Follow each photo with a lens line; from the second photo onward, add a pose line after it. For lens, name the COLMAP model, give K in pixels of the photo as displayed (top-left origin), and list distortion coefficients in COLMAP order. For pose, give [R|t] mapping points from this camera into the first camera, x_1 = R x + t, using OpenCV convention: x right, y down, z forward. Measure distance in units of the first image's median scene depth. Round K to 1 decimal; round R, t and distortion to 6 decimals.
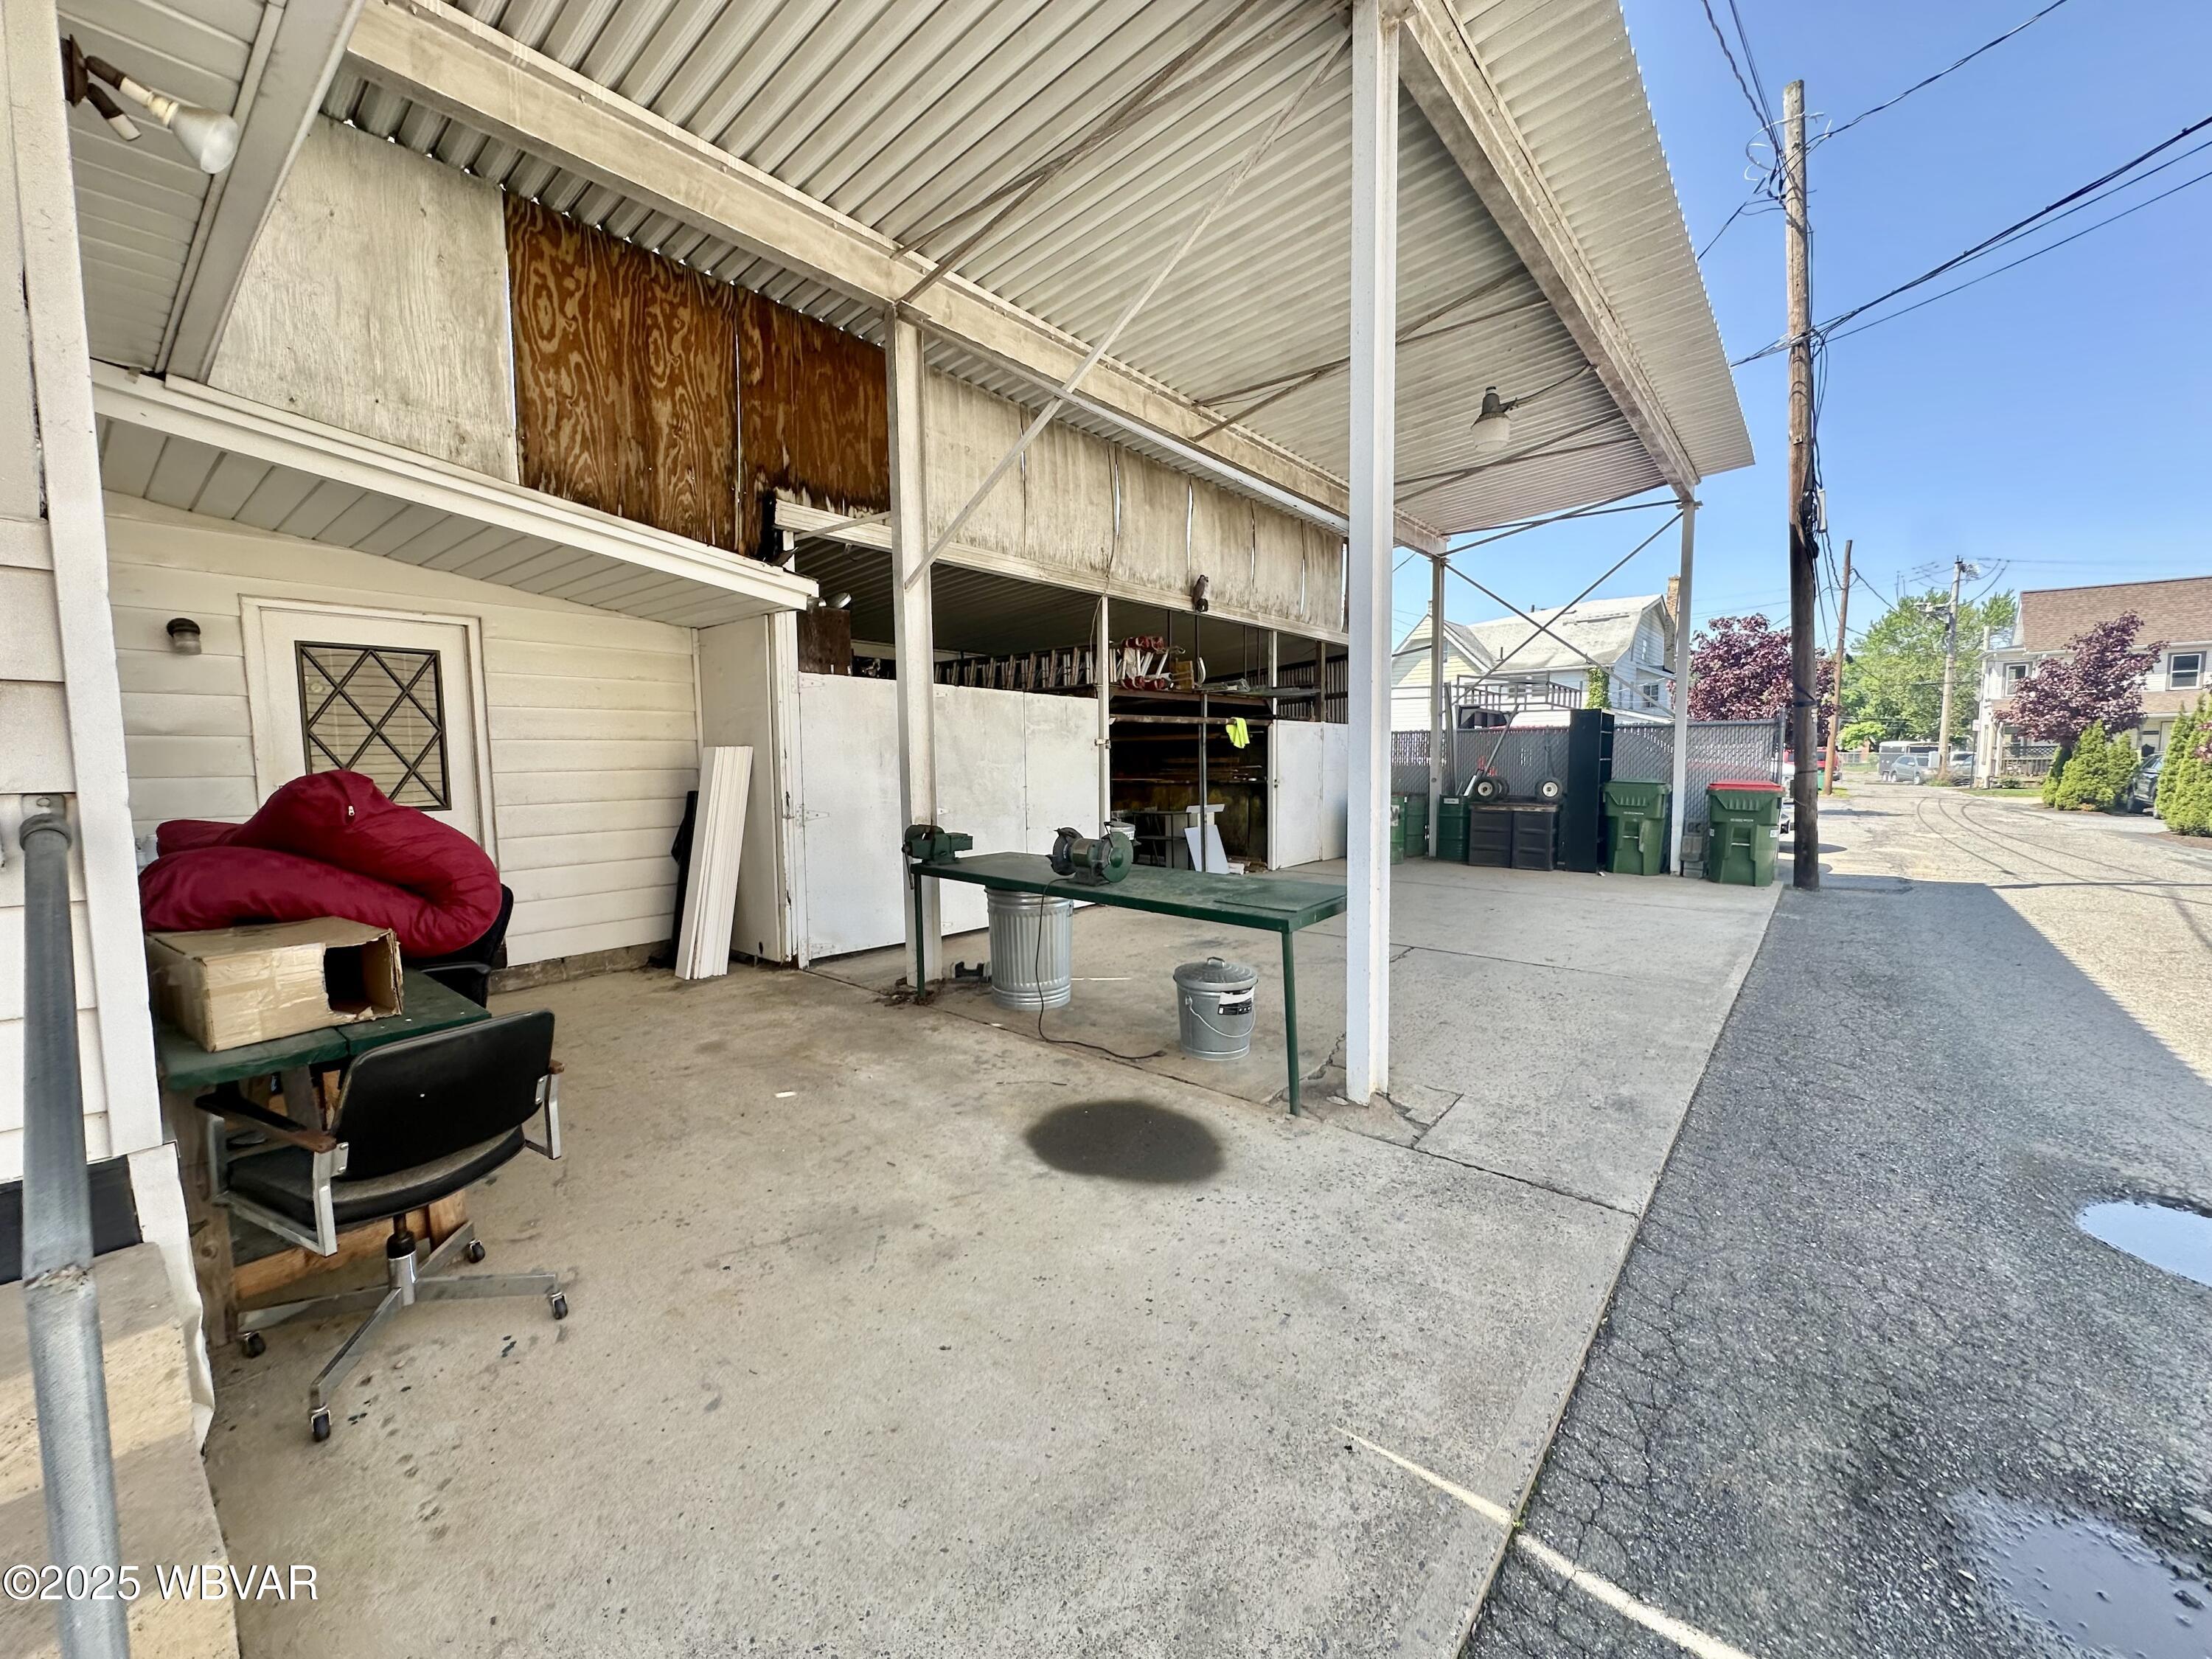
lens RADIAL K [[891.1, 0, 1117.4], [0, 891.1, 826.1], [0, 0, 1]] dist [-0.003883, -0.000119]
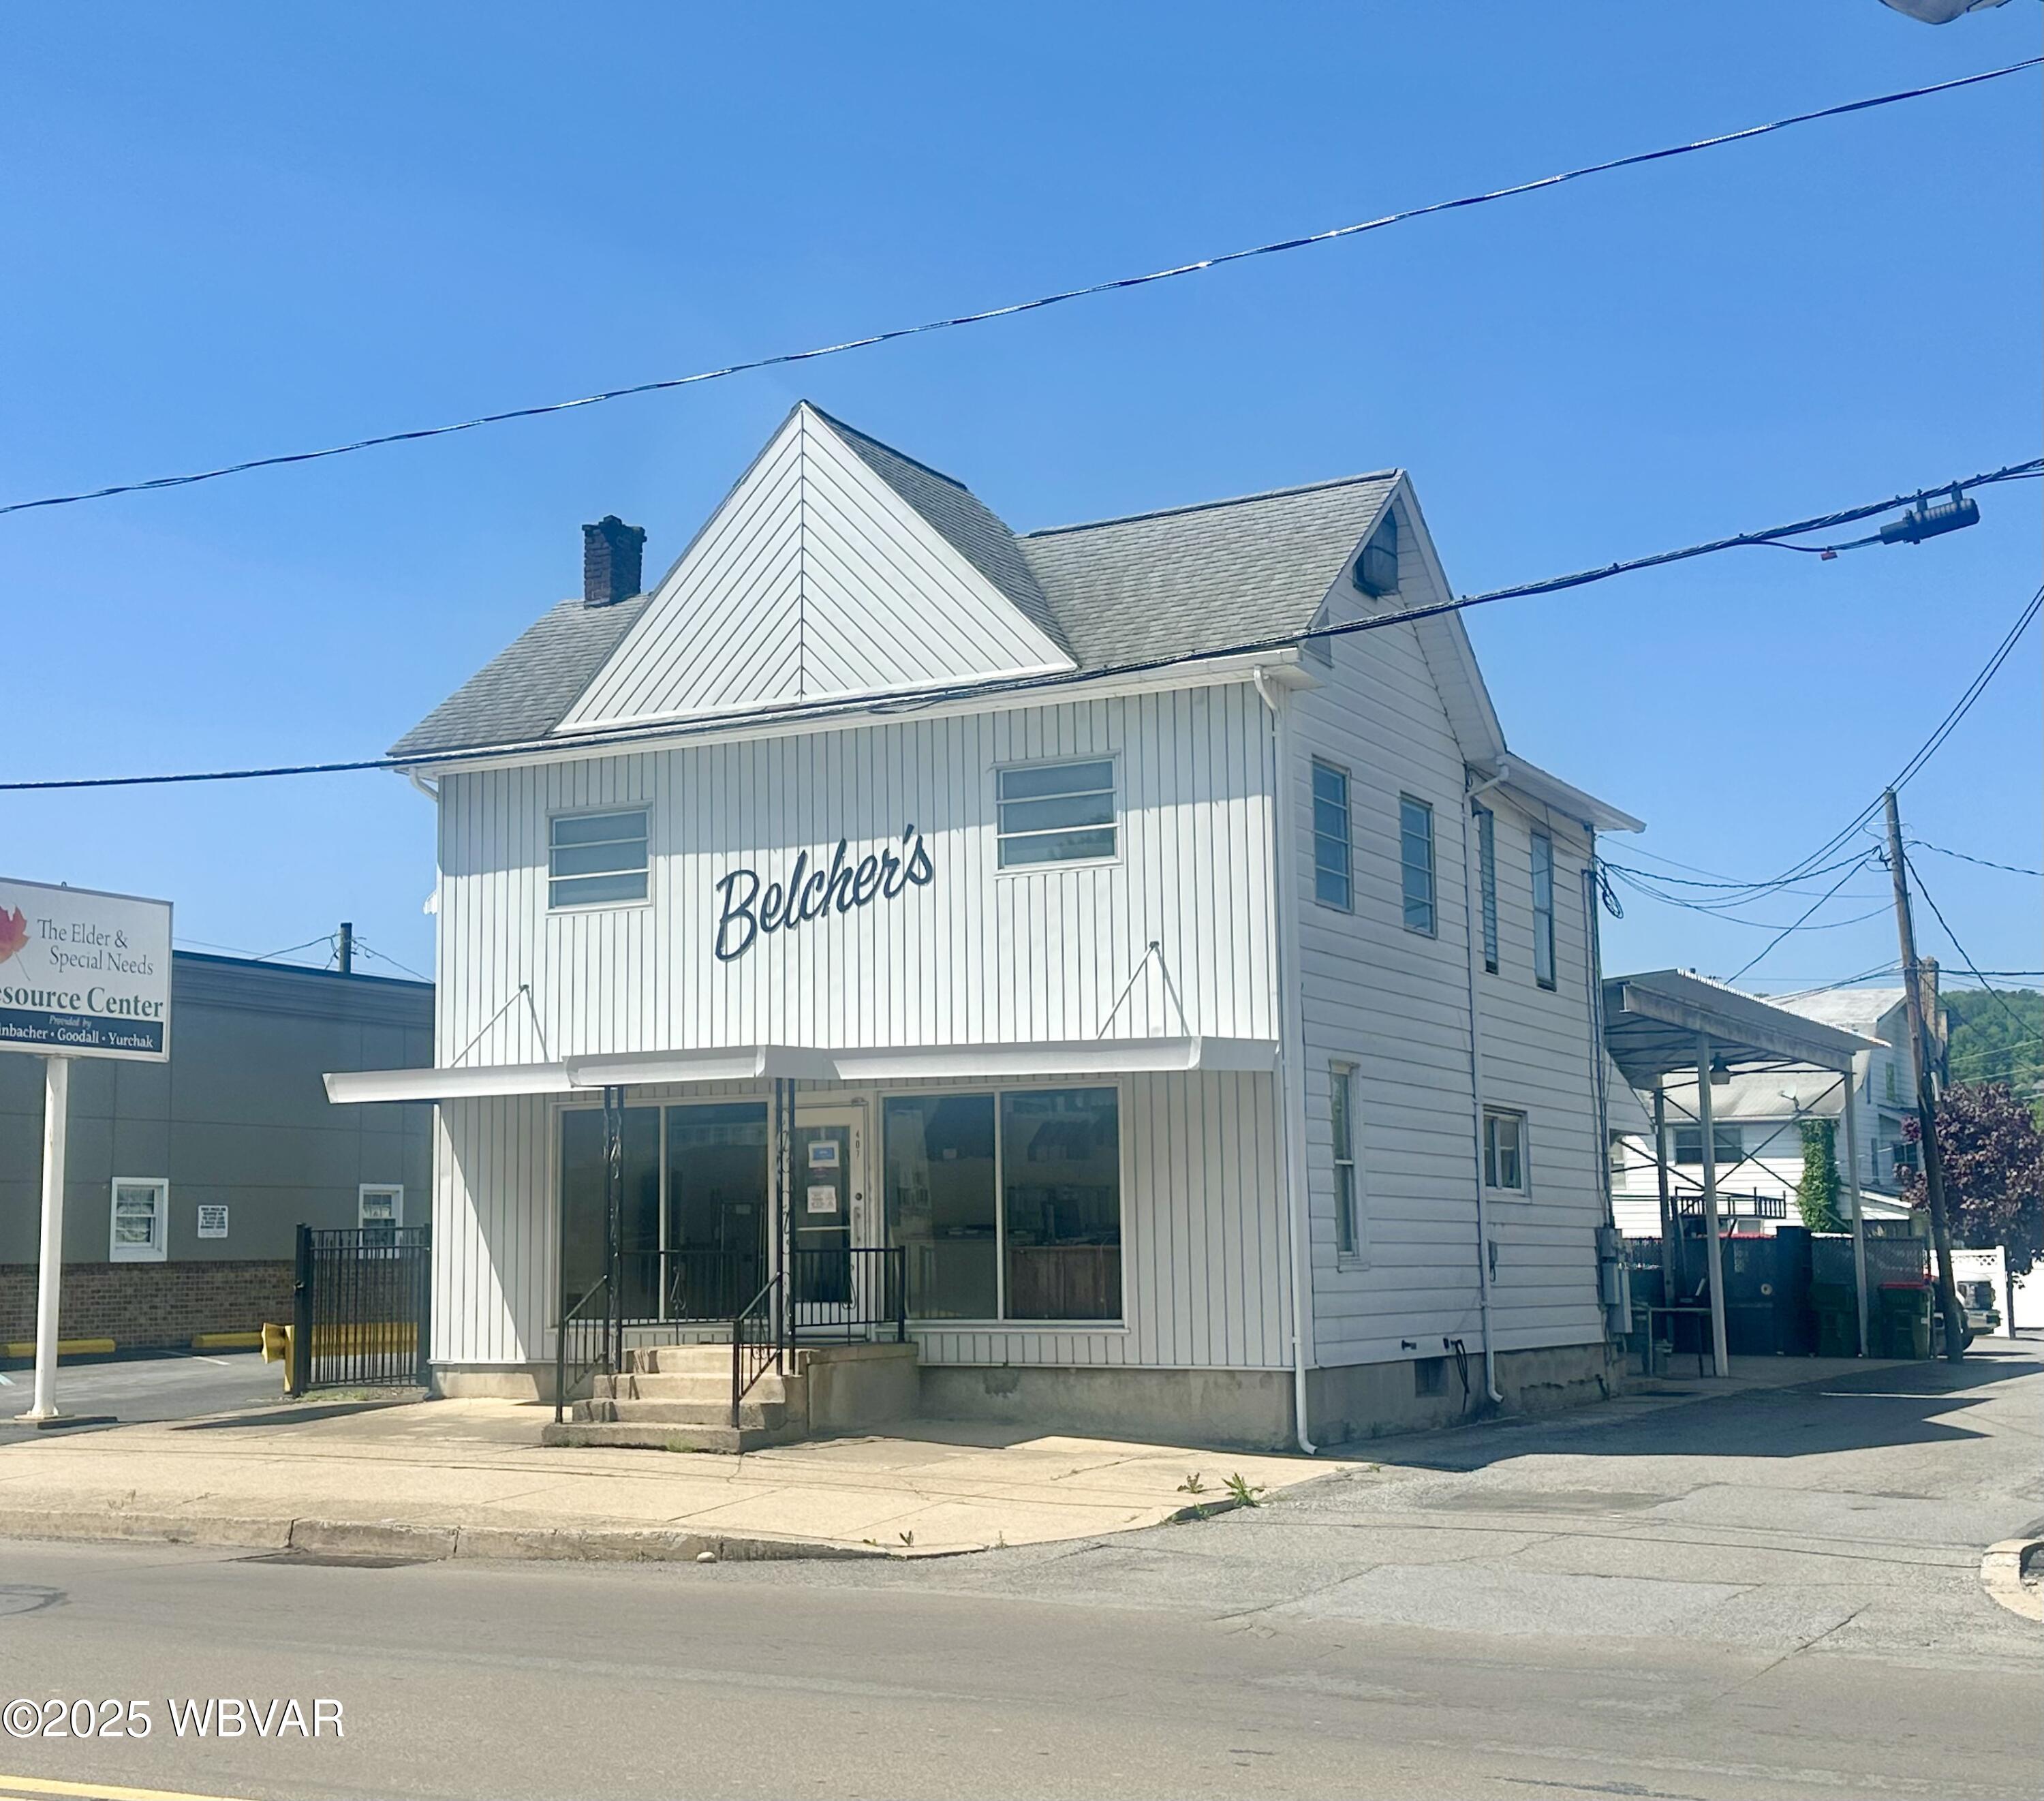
lens RADIAL K [[2696.1, 0, 1014.0], [0, 2696.1, 899.4], [0, 0, 1]] dist [0.112224, 0.000000]
pose [[0.980944, 0.024317, 0.192761, -1.693404], [0.017284, 0.977281, -0.211241, 0.278873], [-0.193518, 0.210547, 0.958238, -3.355398]]
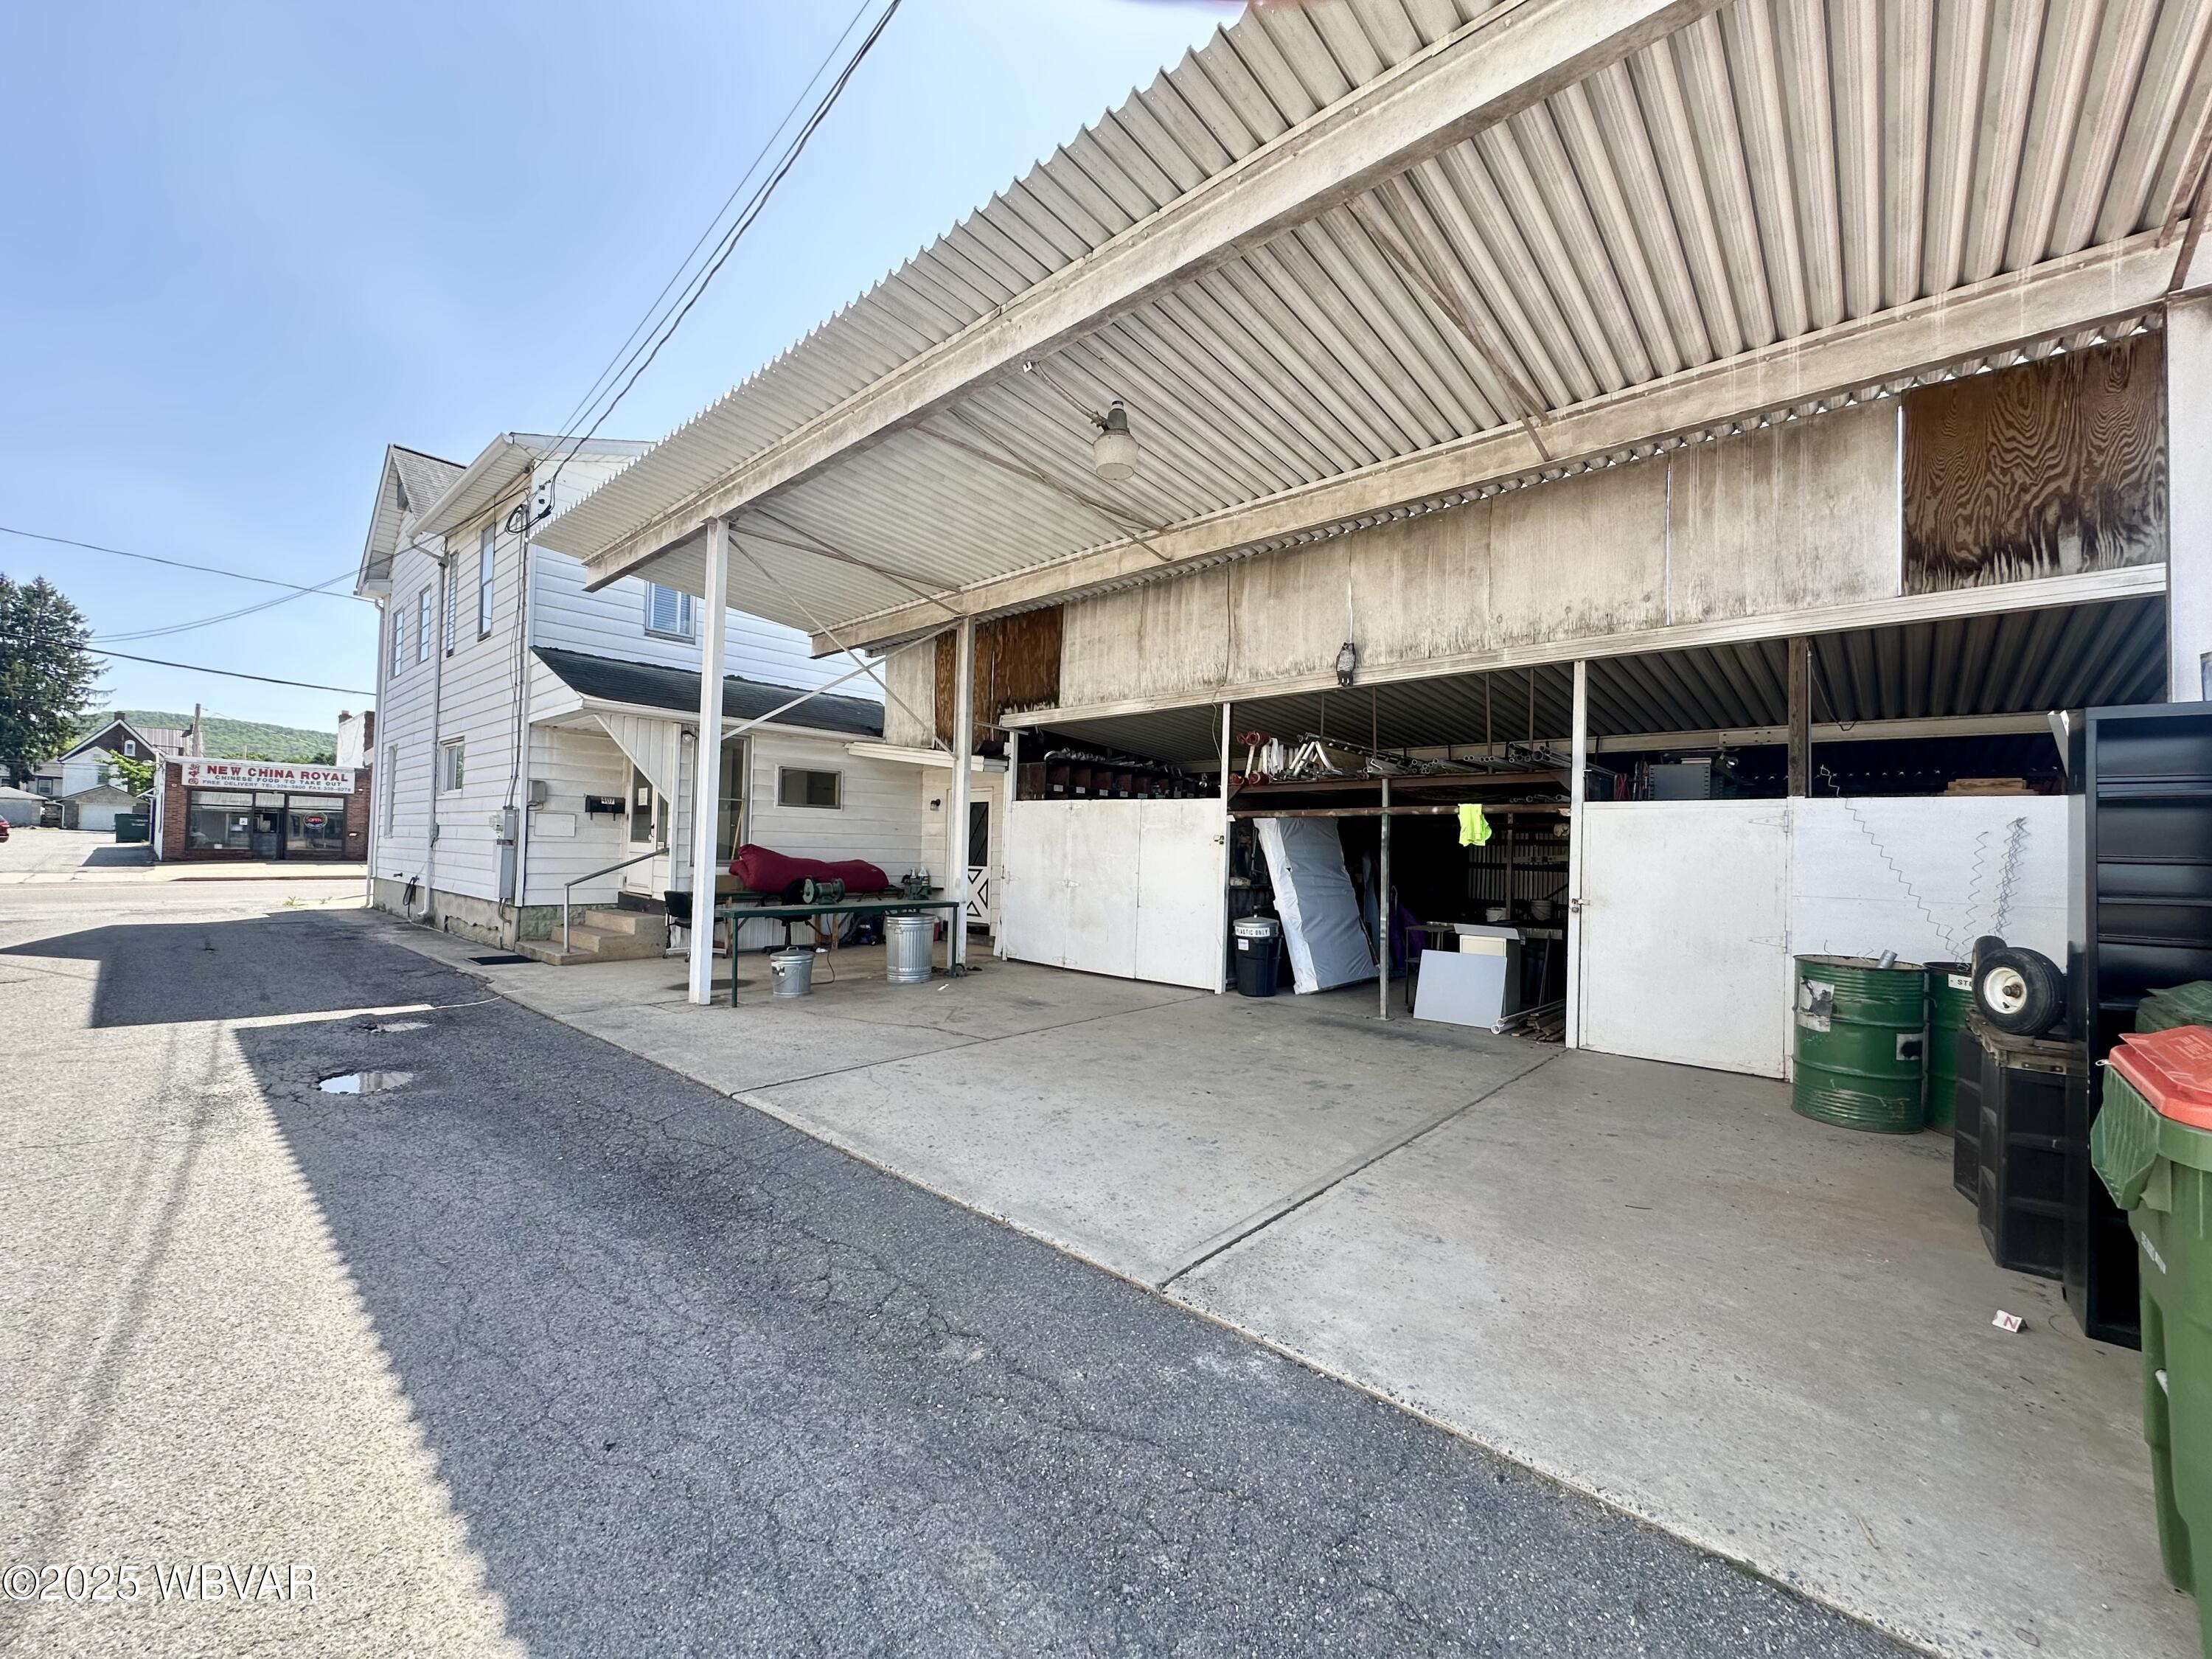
lens RADIAL K [[891.1, 0, 1102.2], [0, 891.1, 831.1], [0, 0, 1]] dist [-0.003883, -0.000119]
pose [[-0.061221, -0.012133, -0.998050, 1.034853], [-0.096263, 0.995337, -0.006195, -0.081041], [0.993471, 0.095696, -0.062104, 0.905400]]
